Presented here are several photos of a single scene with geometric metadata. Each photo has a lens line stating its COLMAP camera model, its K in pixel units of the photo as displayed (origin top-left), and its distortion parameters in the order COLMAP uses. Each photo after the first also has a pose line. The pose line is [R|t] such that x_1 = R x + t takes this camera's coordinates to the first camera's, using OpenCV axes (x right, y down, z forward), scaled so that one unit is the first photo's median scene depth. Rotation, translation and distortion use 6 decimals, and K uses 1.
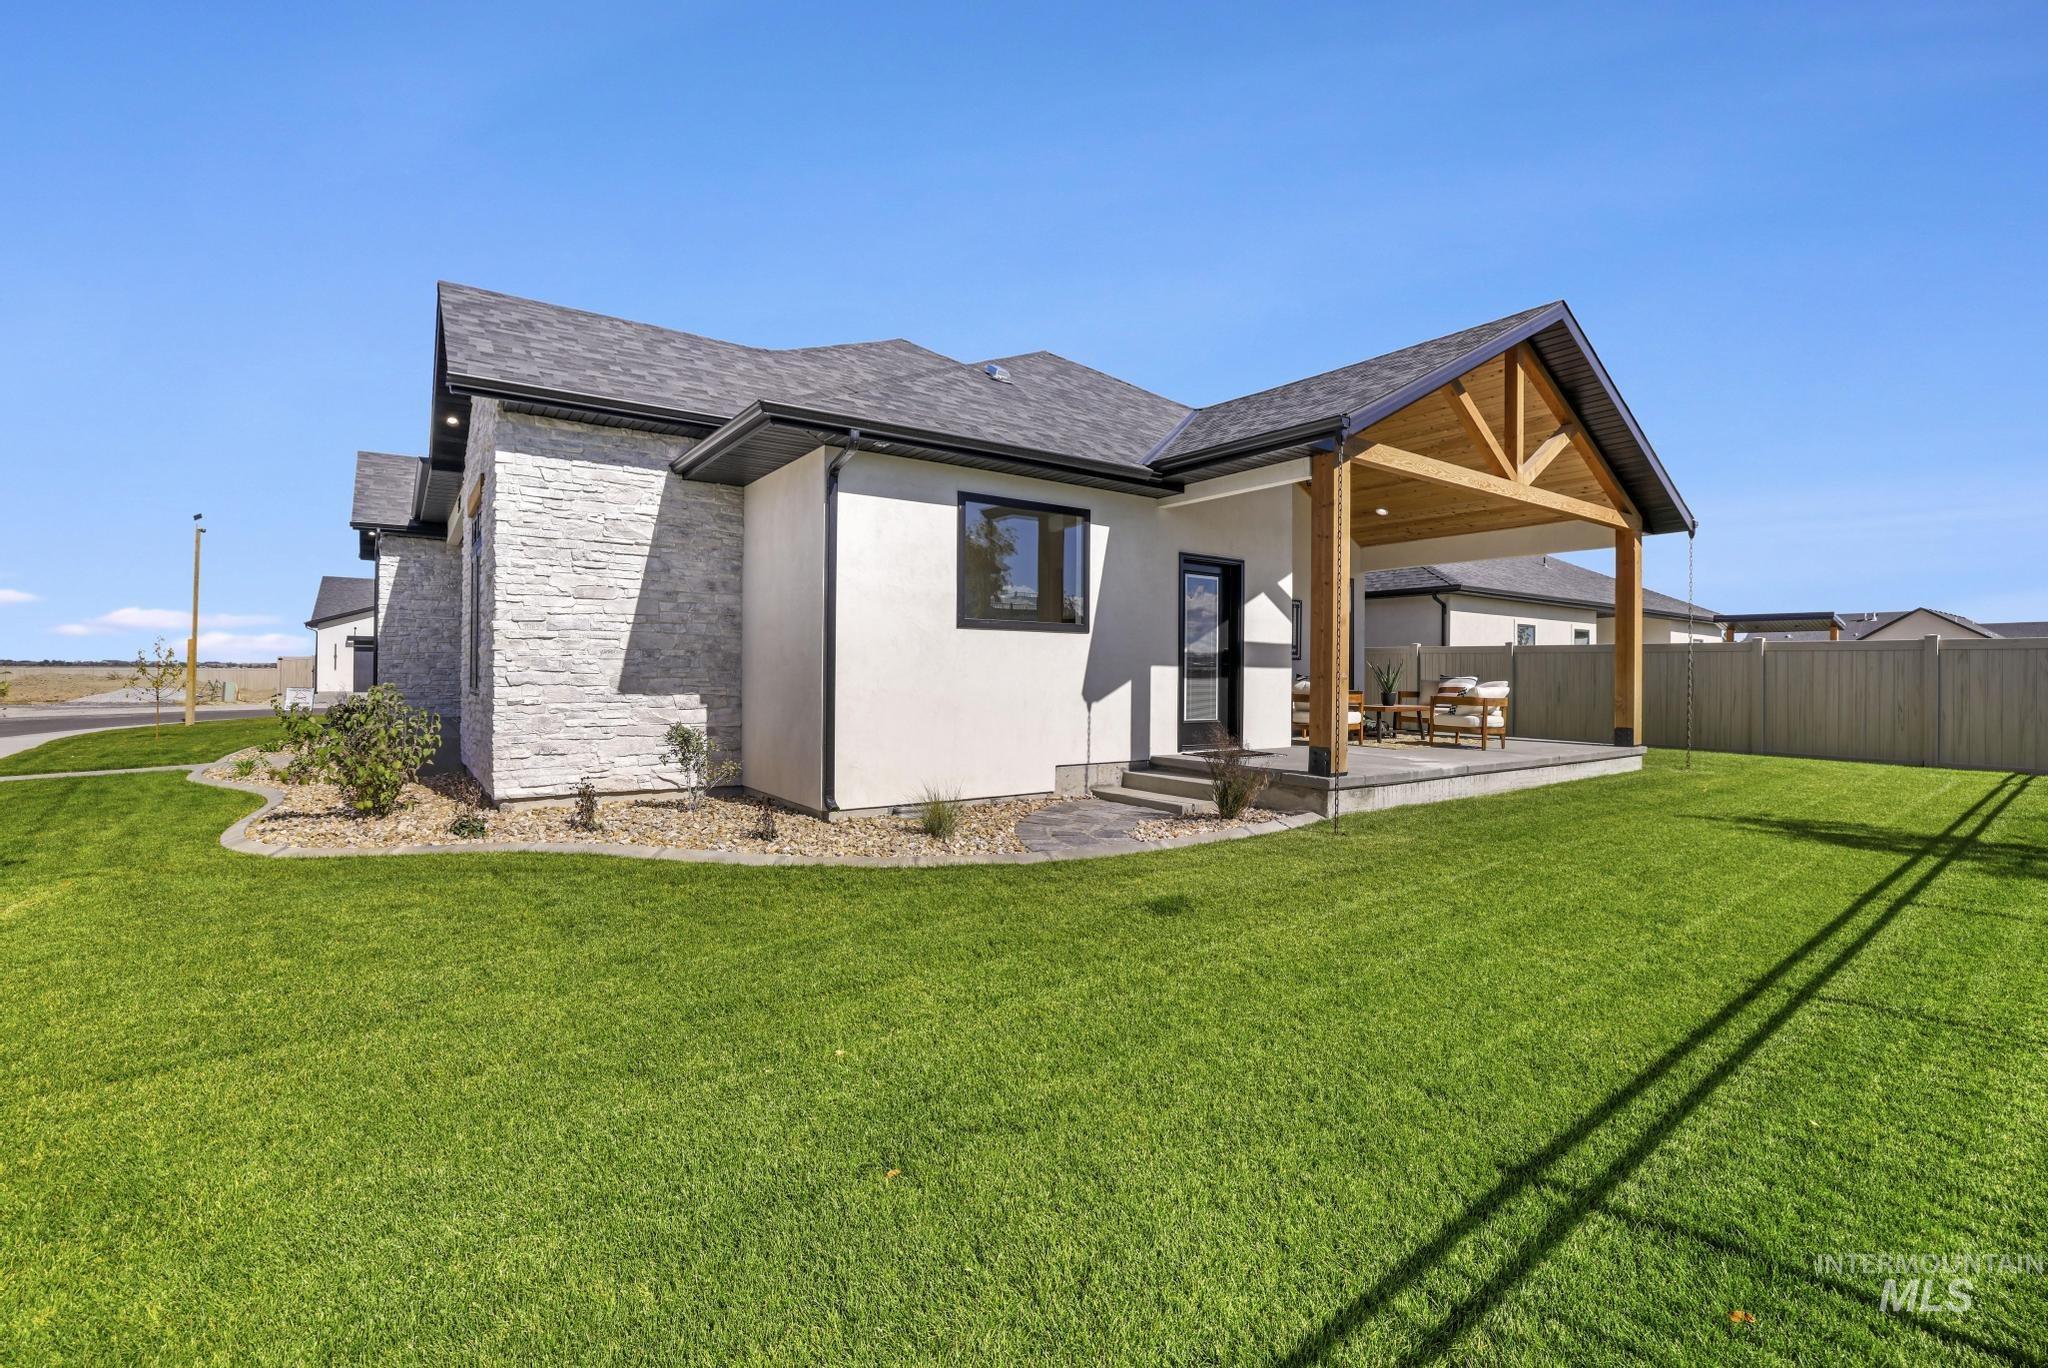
lens RADIAL K [[891.2, 0, 1024.0], [0, 891.2, 684.0], [0, 0, 1]] dist [-0.001609, -0.000129]
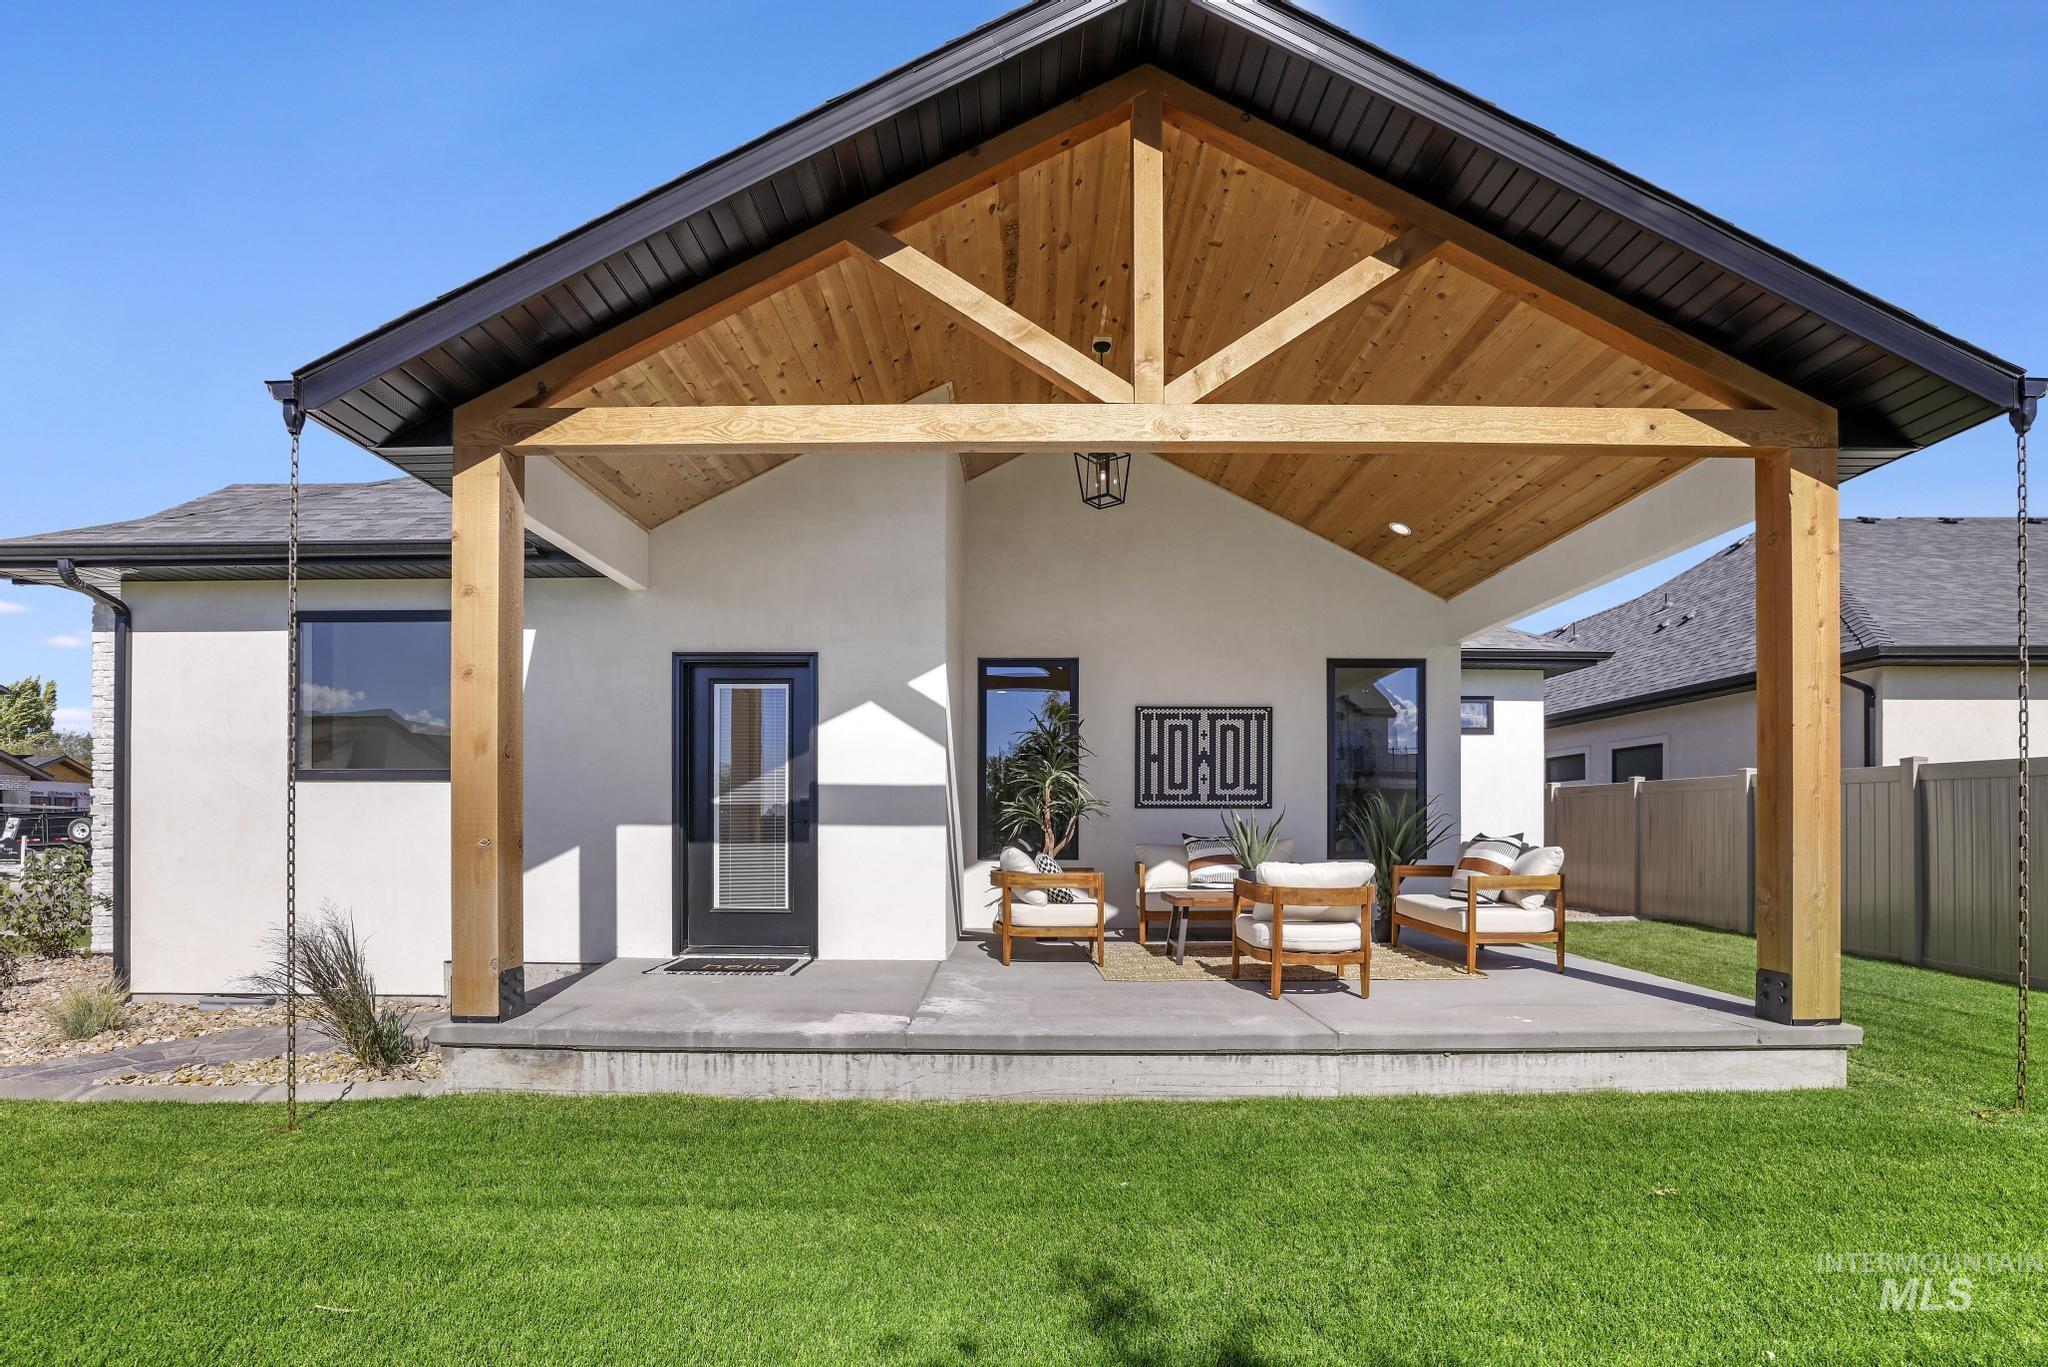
lens RADIAL K [[944.9, 0, 1025.1], [0, 944.9, 827.2], [0, 0, 1]] dist [-0.004610, -0.000526]
pose [[0.810788, -0.010300, -0.585249, 0.742903], [0.001518, 0.999879, -0.015494, -0.007646], [0.585338, 0.011674, 0.810705, 0.553413]]
